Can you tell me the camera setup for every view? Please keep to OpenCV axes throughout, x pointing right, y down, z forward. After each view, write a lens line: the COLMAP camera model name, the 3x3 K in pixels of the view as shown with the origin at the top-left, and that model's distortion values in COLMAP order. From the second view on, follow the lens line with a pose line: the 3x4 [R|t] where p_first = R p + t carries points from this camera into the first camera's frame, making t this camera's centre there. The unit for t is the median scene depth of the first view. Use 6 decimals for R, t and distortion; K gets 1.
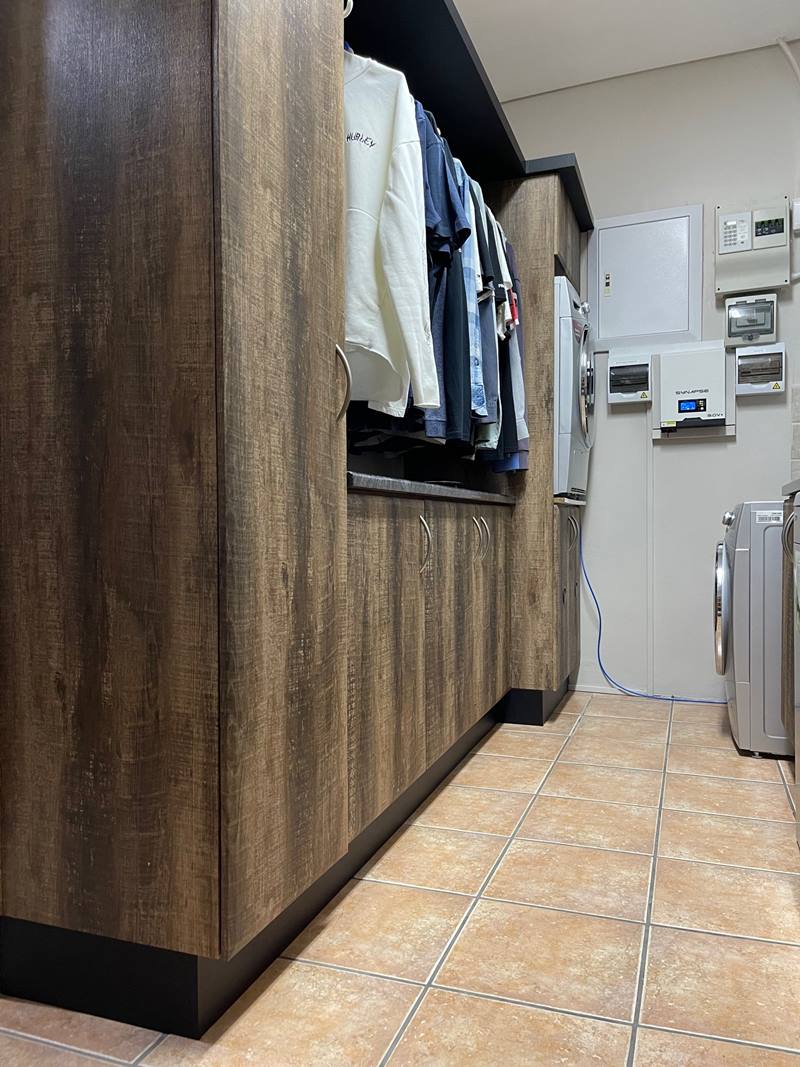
lens RADIAL K [[803.2, 0, 399.6], [0, 803.2, 538.8], [0, 0, 1]] dist [0.069666, -0.092651]
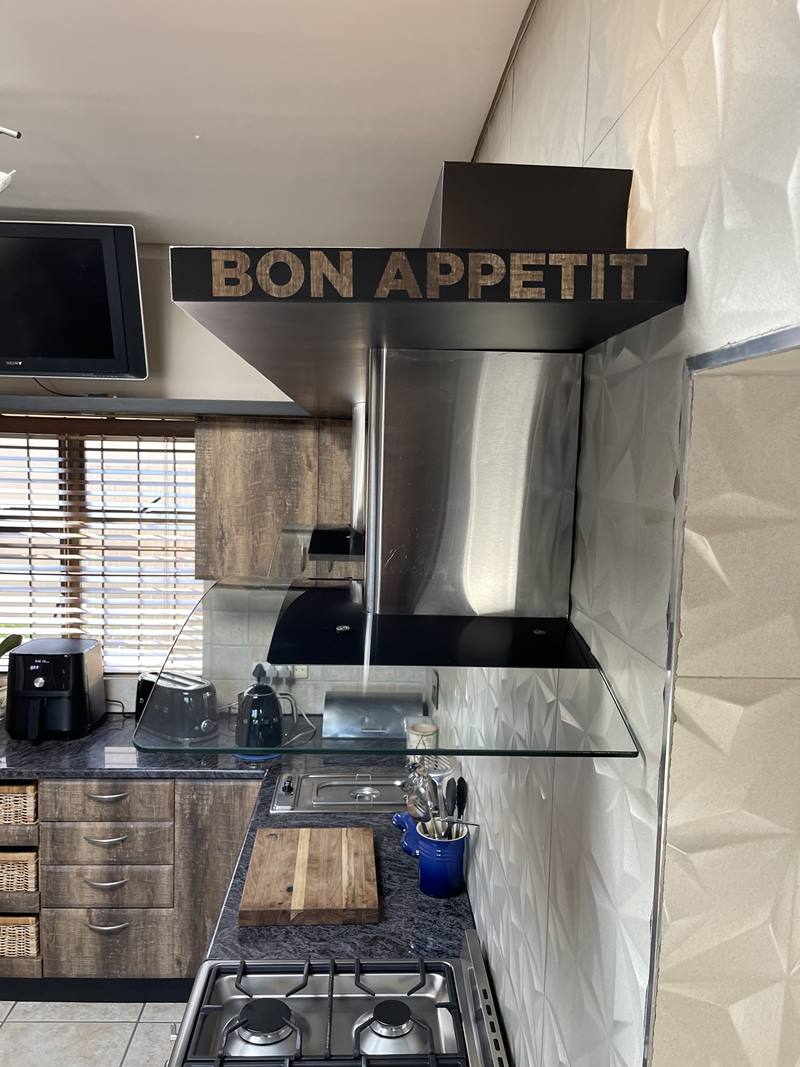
lens RADIAL K [[803.2, 0, 399.6], [0, 803.2, 538.8], [0, 0, 1]] dist [0.069666, -0.092651]
pose [[0.923271, -0.005686, 0.384106, -0.424578], [-0.026260, 0.996617, 0.077873, -0.686565], [-0.383250, -0.081984, 0.919999, -0.691588]]
